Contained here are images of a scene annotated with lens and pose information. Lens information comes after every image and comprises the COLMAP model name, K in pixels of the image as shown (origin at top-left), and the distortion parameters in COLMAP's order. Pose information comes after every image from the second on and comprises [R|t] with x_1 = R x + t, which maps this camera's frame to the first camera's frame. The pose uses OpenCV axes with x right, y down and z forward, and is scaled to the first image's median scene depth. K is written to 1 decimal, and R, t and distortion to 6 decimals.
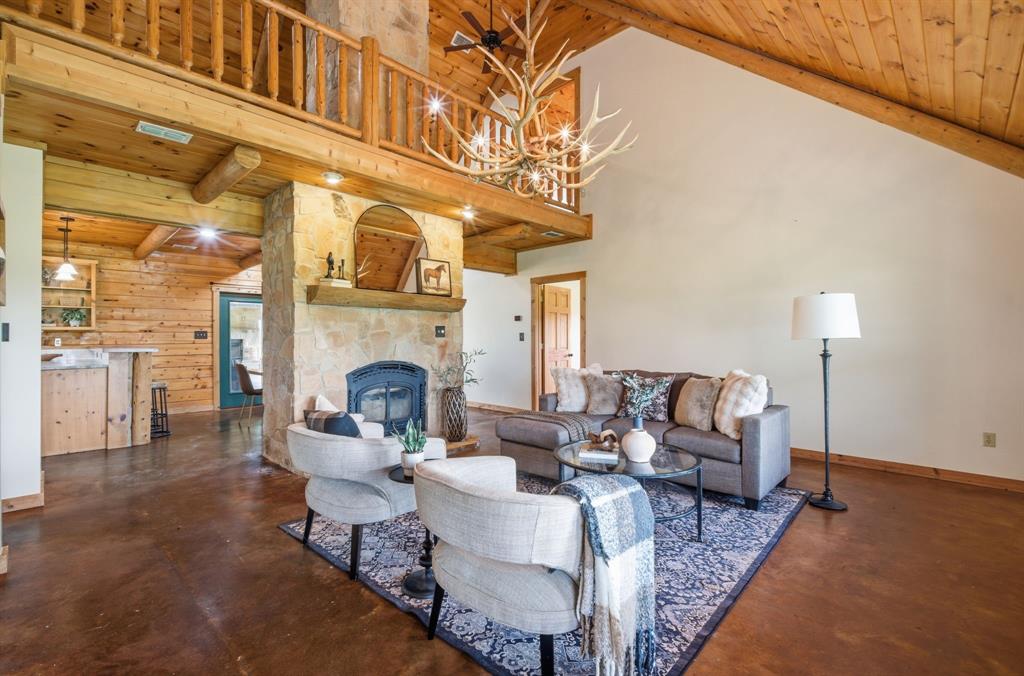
lens RADIAL K [[448.5, 0, 511.7], [0, 448.5, 336.2], [0, 0, 1]] dist [0.003354, -0.002987]
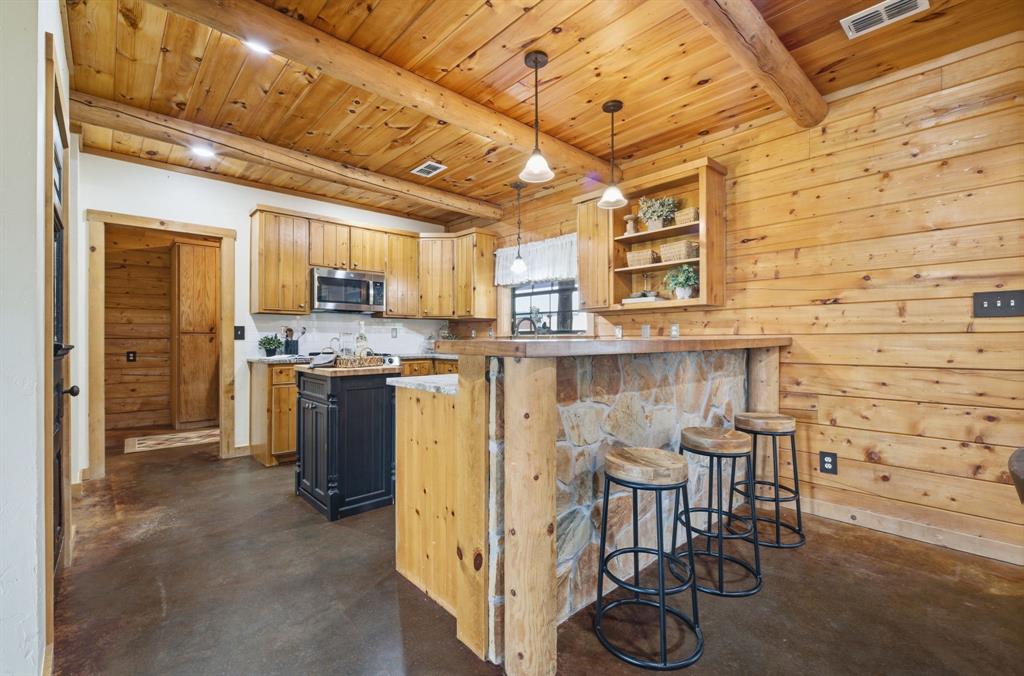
lens RADIAL K [[448.5, 0, 507.8], [0, 448.5, 338.0], [0, 0, 1]] dist [0.003354, -0.002987]
pose [[-0.071983, 0.005296, -0.997392, -0.555897], [0.008698, 0.999951, 0.004682, 0.023468], [0.997368, -0.008338, -0.072026, 1.052250]]
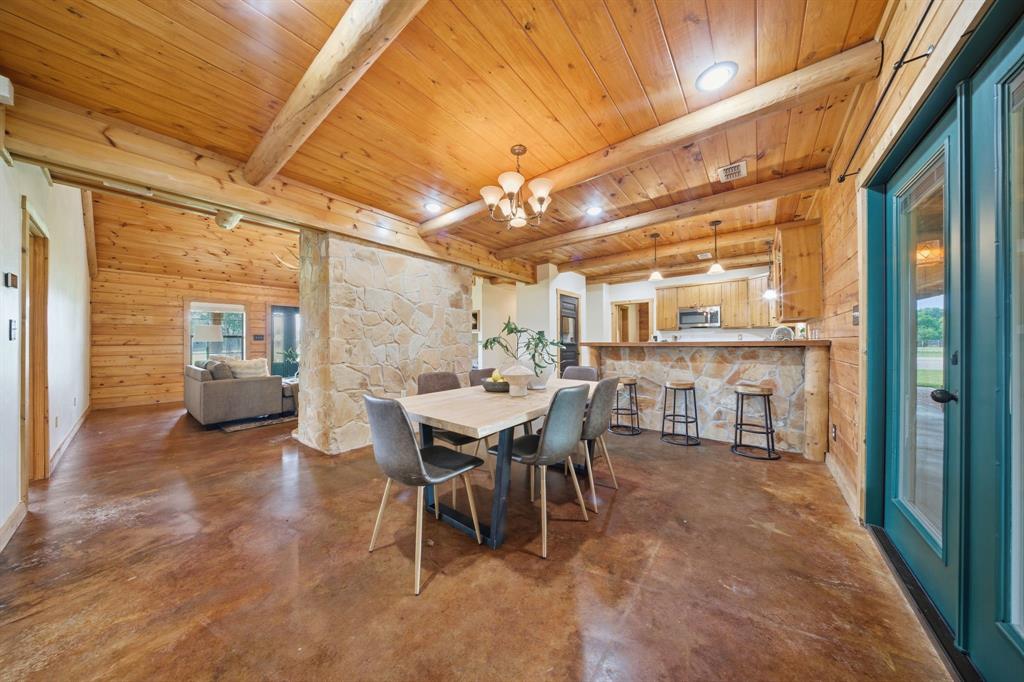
lens RADIAL K [[302.9, 0, 512.1], [0, 302.9, 340.5], [0, 0, 1]] dist [0.000136, -0.000028]
pose [[-0.995609, 0.014953, -0.092402, -0.554639], [0.015828, 0.999837, -0.008741, 0.025080], [0.092256, -0.010165, -0.995683, 1.851756]]
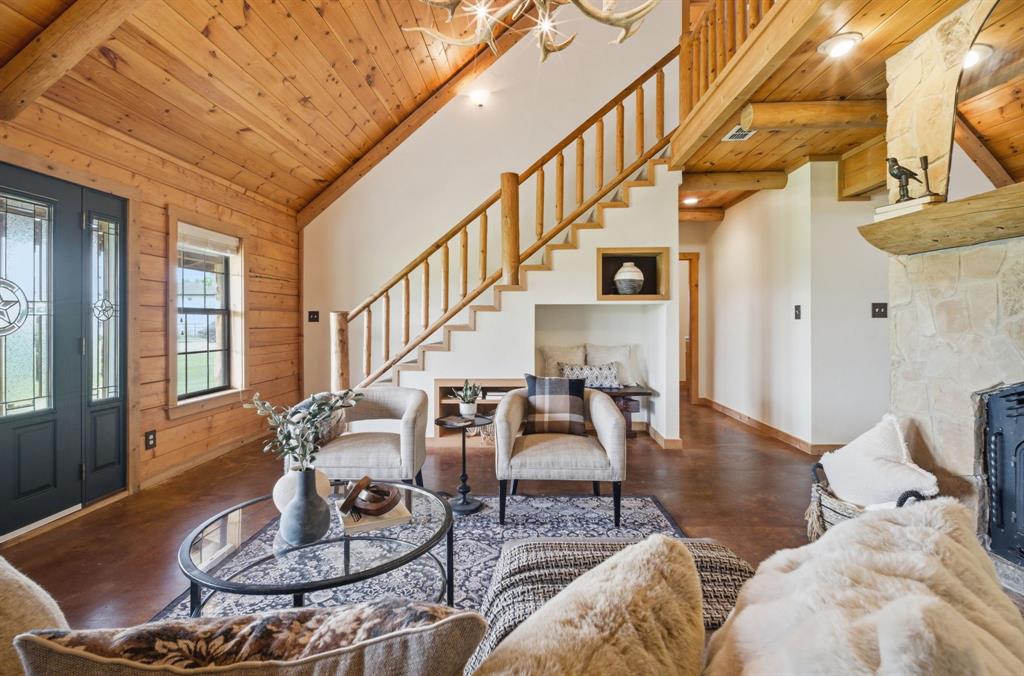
lens RADIAL K [[473.8, 0, 499.9], [0, 473.8, 316.7], [0, 0, 1]] dist [-0.001067, -0.002440]
pose [[-0.762968, 0.002693, -0.646431, 0.270876], [0.013174, 0.999848, -0.011384, 0.005551], [0.646302, -0.017202, -0.762887, 0.921171]]
